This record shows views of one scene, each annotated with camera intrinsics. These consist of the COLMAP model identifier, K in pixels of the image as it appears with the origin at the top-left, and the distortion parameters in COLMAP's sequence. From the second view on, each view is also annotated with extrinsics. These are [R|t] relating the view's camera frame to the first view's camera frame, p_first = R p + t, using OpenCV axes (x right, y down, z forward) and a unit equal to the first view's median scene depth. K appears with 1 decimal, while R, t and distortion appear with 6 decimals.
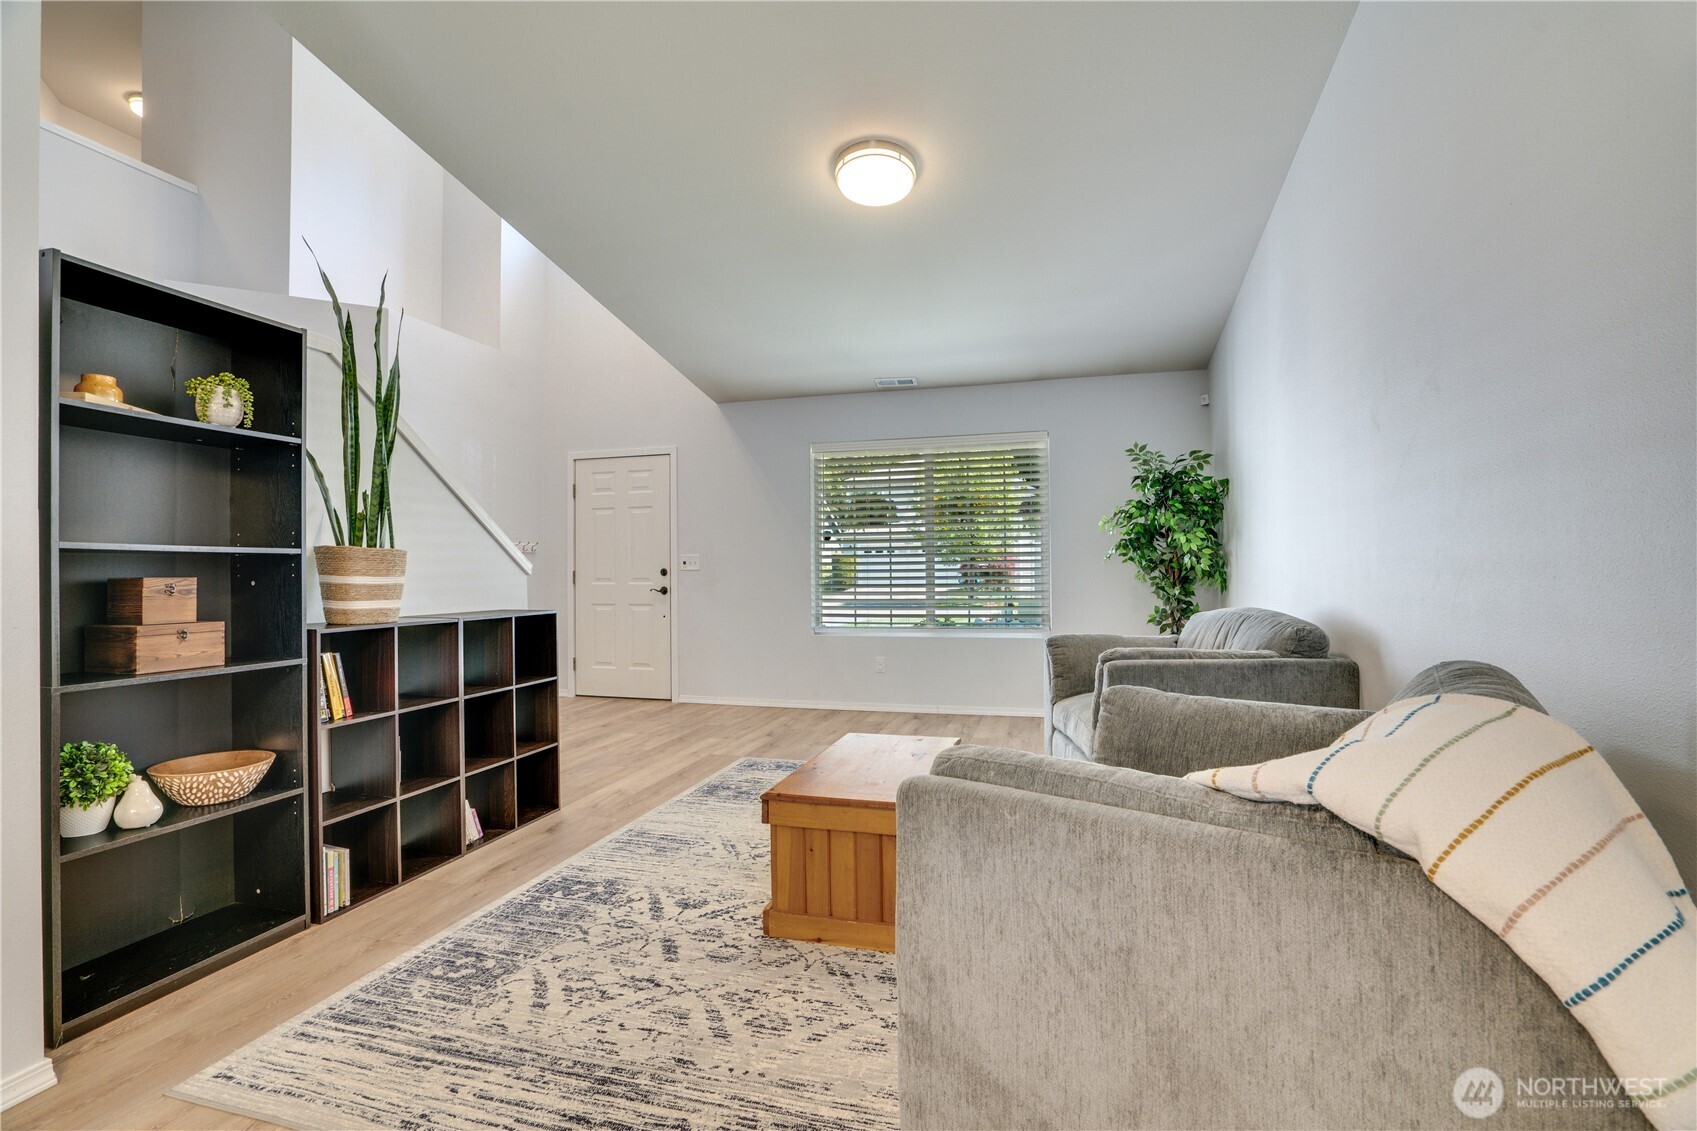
lens RADIAL K [[785.9, 0, 838.9], [0, 785.9, 566.1], [0, 0, 1]] dist [-0.053041, 0.019056]
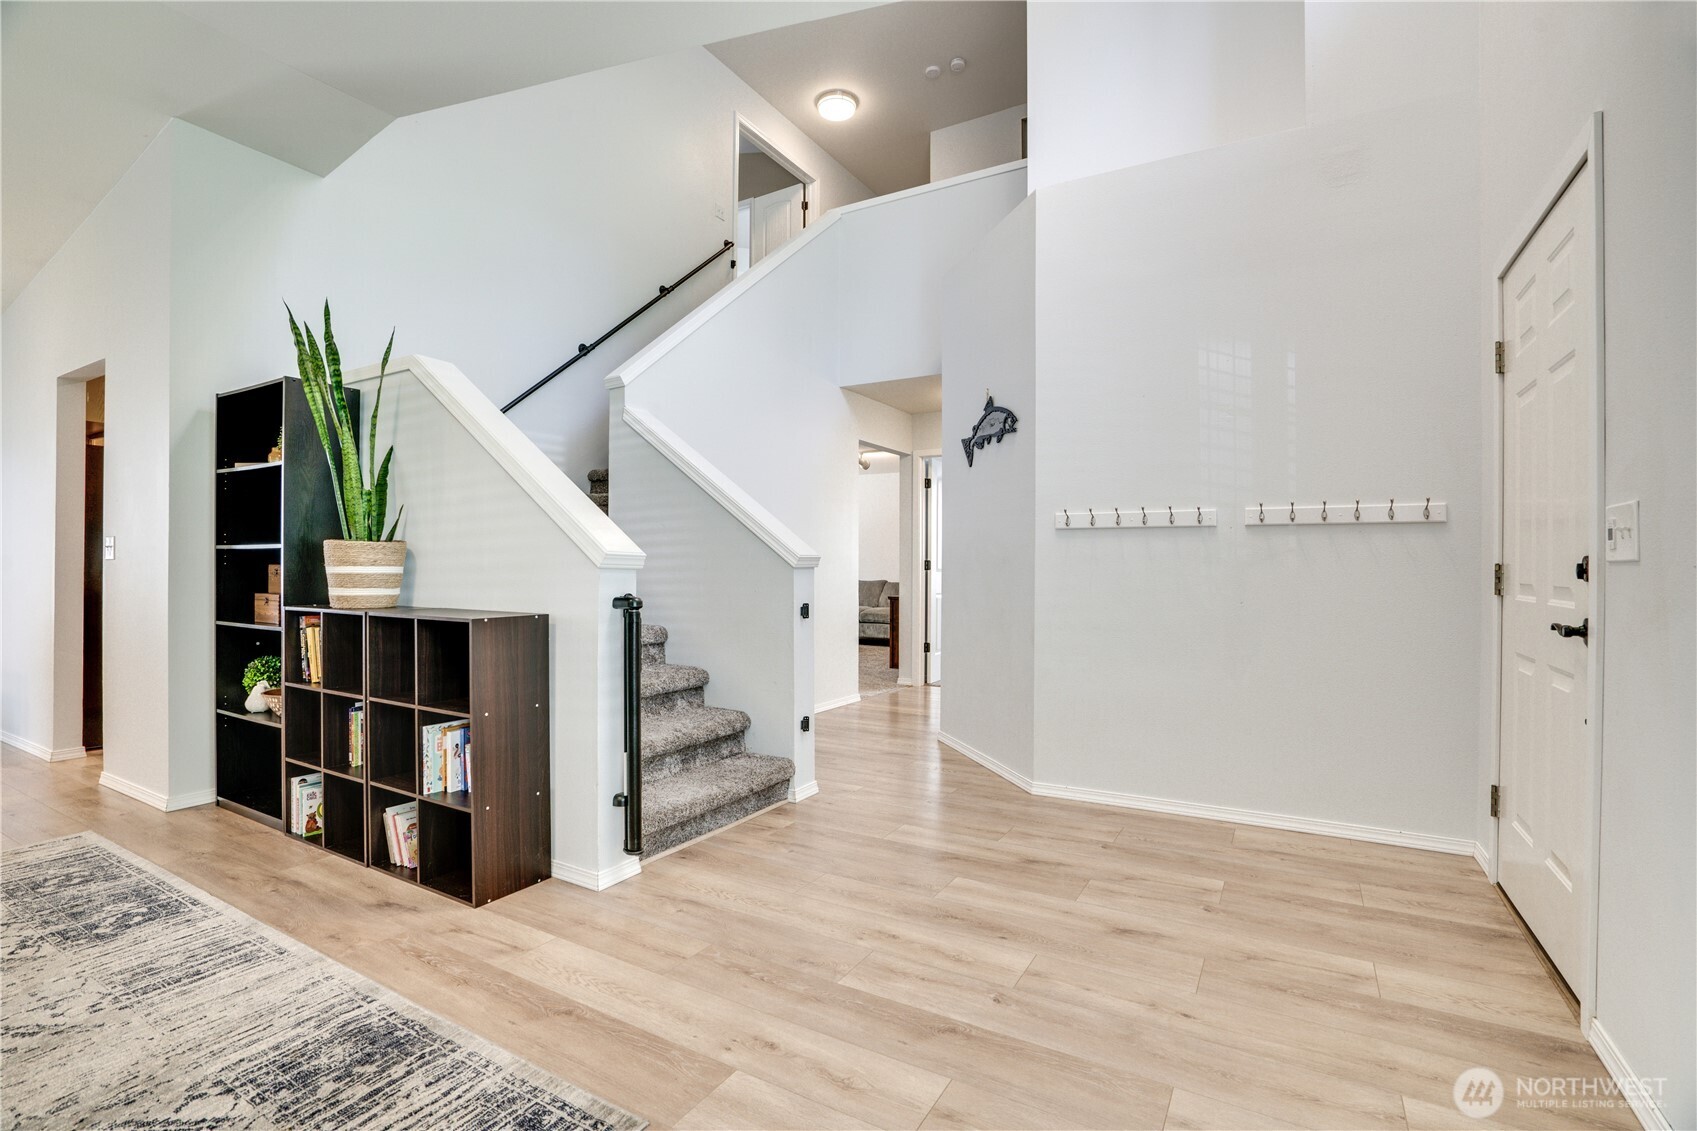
lens RADIAL K [[785.9, 0, 838.9], [0, 785.9, 566.1], [0, 0, 1]] dist [-0.053041, 0.019056]
pose [[-0.256871, 0.006263, -0.966425, 0.309977], [0.003890, 0.999978, 0.005447, 0.011127], [0.966438, -0.002360, -0.256890, 2.132565]]
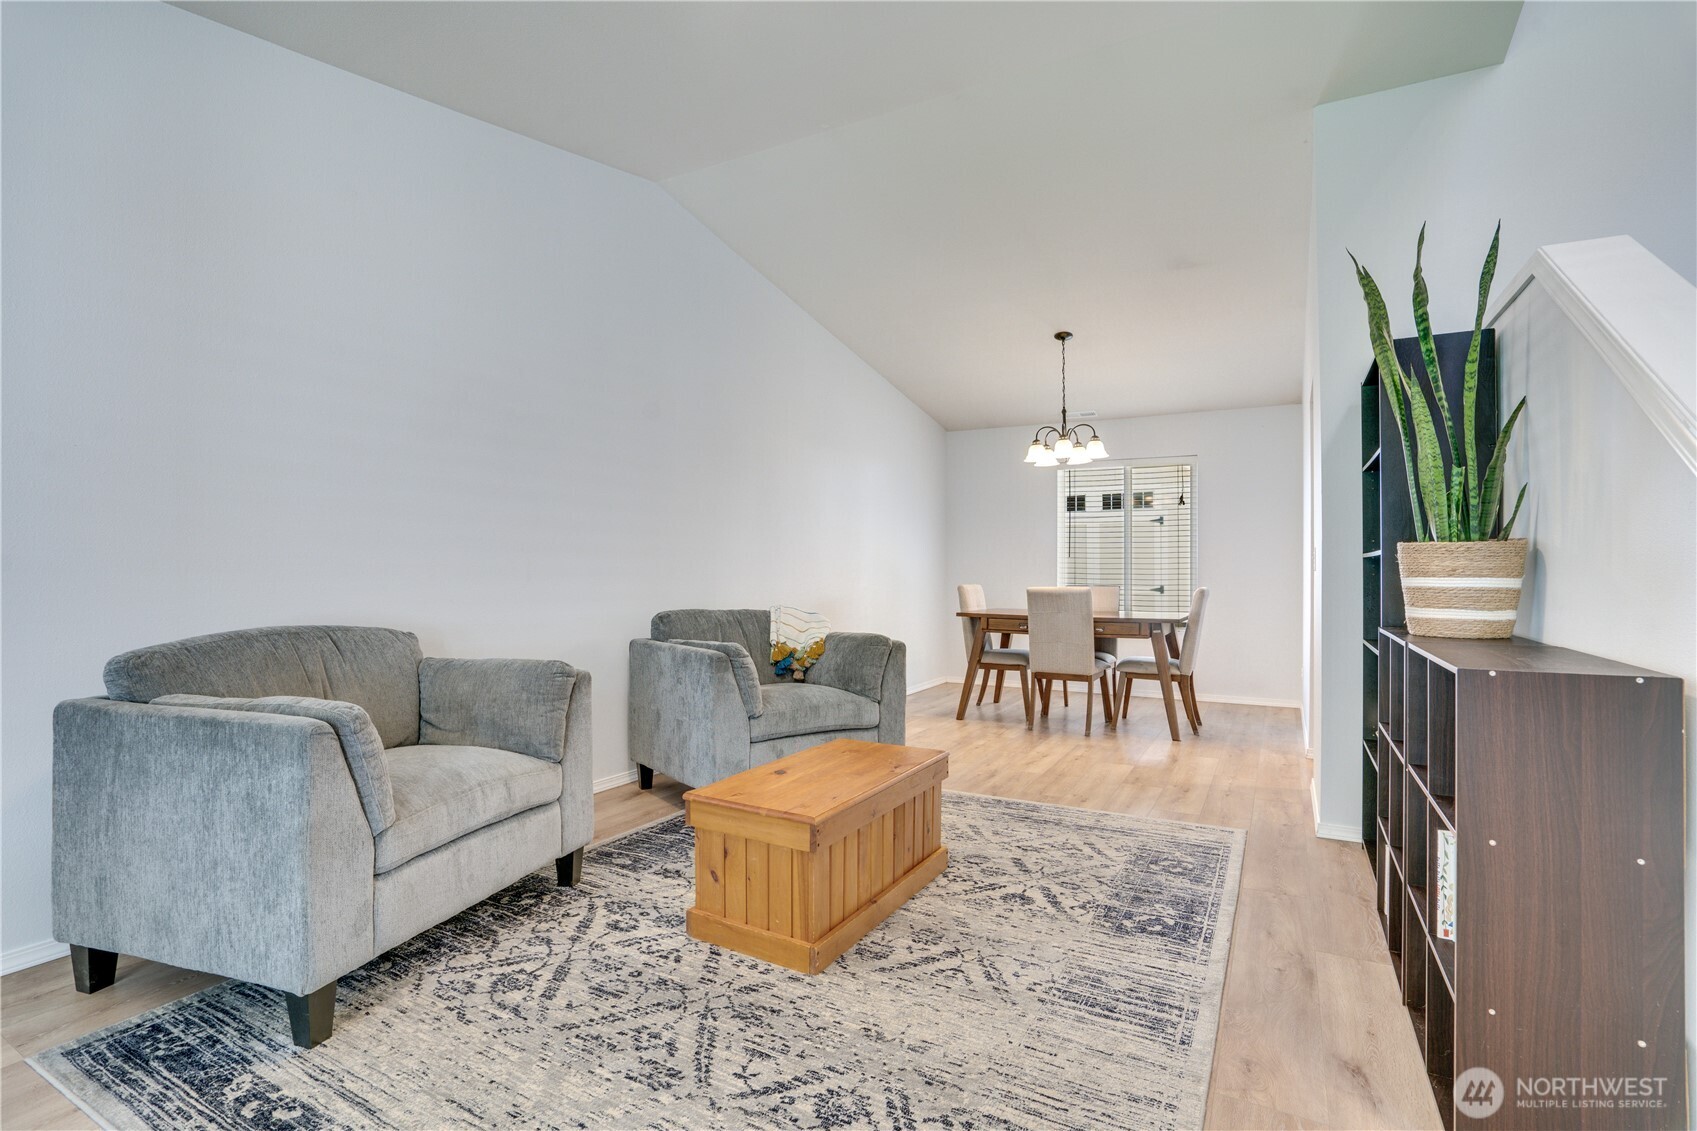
lens RADIAL K [[785.9, 0, 838.9], [0, 785.9, 566.1], [0, 0, 1]] dist [-0.053041, 0.019056]
pose [[-0.970582, 0.006416, 0.240686, -0.213385], [0.002571, 0.999864, -0.016285, 0.014516], [-0.240758, -0.015187, -0.970466, 2.084459]]
